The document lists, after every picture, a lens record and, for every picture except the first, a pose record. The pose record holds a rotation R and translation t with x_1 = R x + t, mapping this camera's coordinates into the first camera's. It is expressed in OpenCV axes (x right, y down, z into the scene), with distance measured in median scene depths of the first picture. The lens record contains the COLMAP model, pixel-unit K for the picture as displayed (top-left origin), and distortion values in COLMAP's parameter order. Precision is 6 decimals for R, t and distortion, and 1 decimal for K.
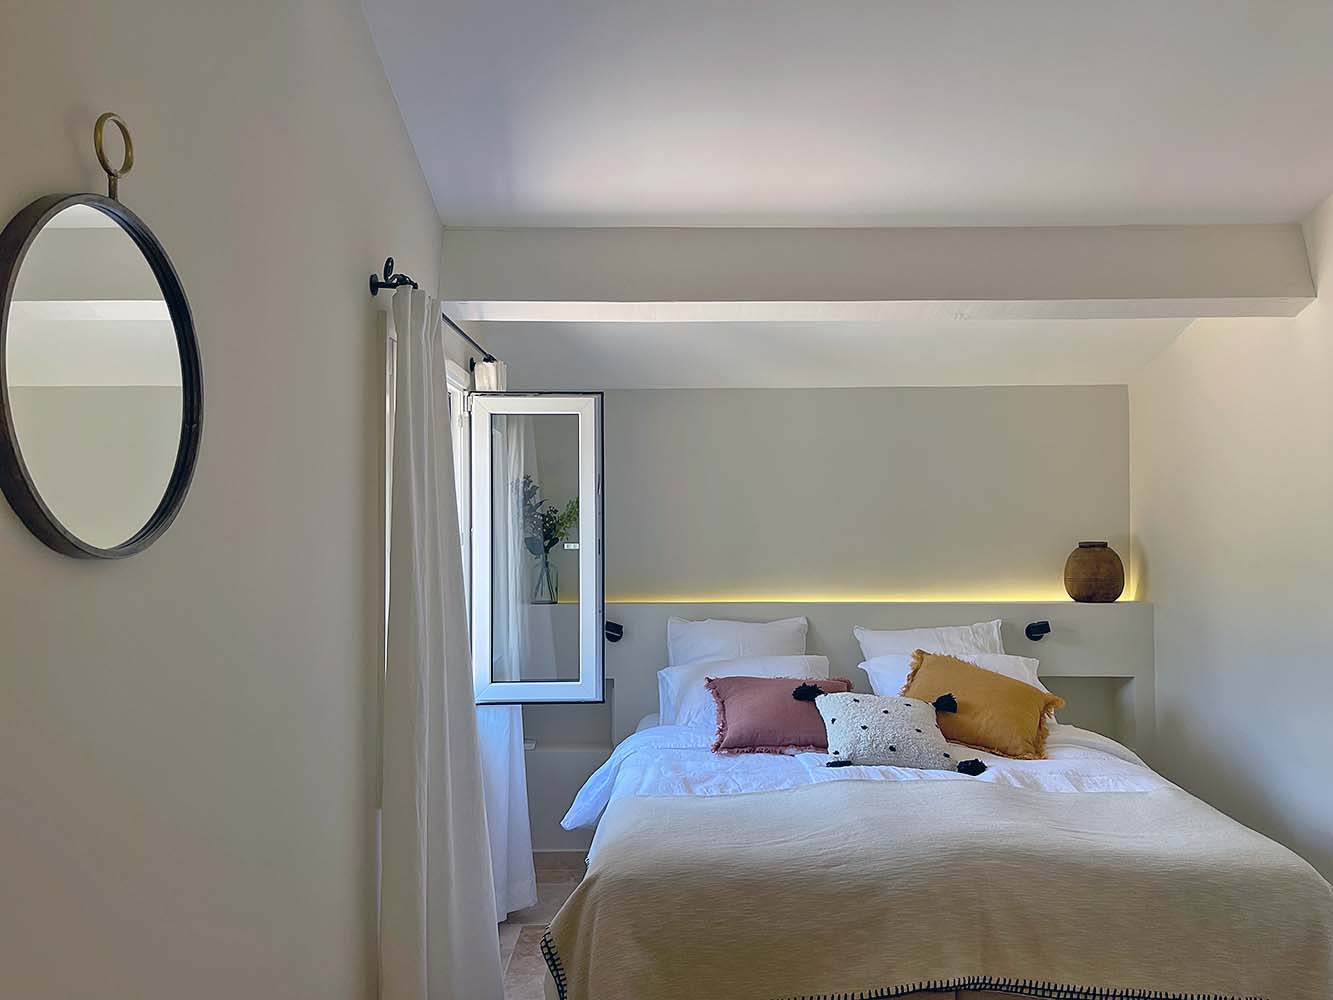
lens RADIAL K [[1019.5, 0, 666.5], [0, 1019.5, 500.0], [0, 0, 1]] dist [0.079160, -0.134221]
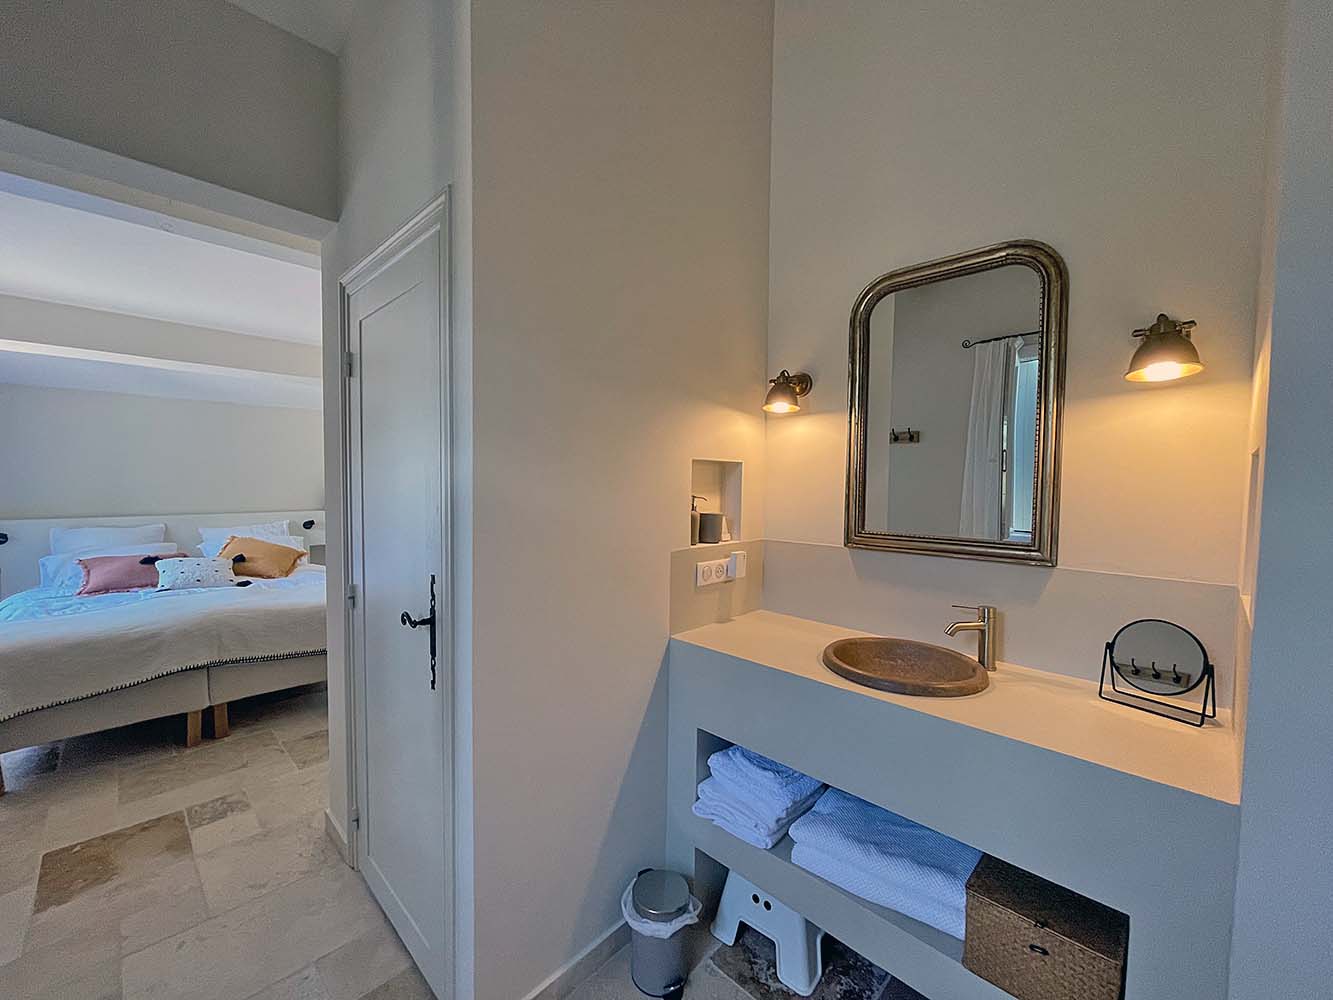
lens RADIAL K [[538.8, 0, 666.5], [0, 538.8, 500.0], [0, 0, 1]] dist [-0.003878, -0.000069]
pose [[0.691386, -0.017111, 0.722282, 0.084383], [-0.034979, 0.997754, 0.057120, -0.017767], [-0.721638, -0.064757, 0.689235, -0.408292]]
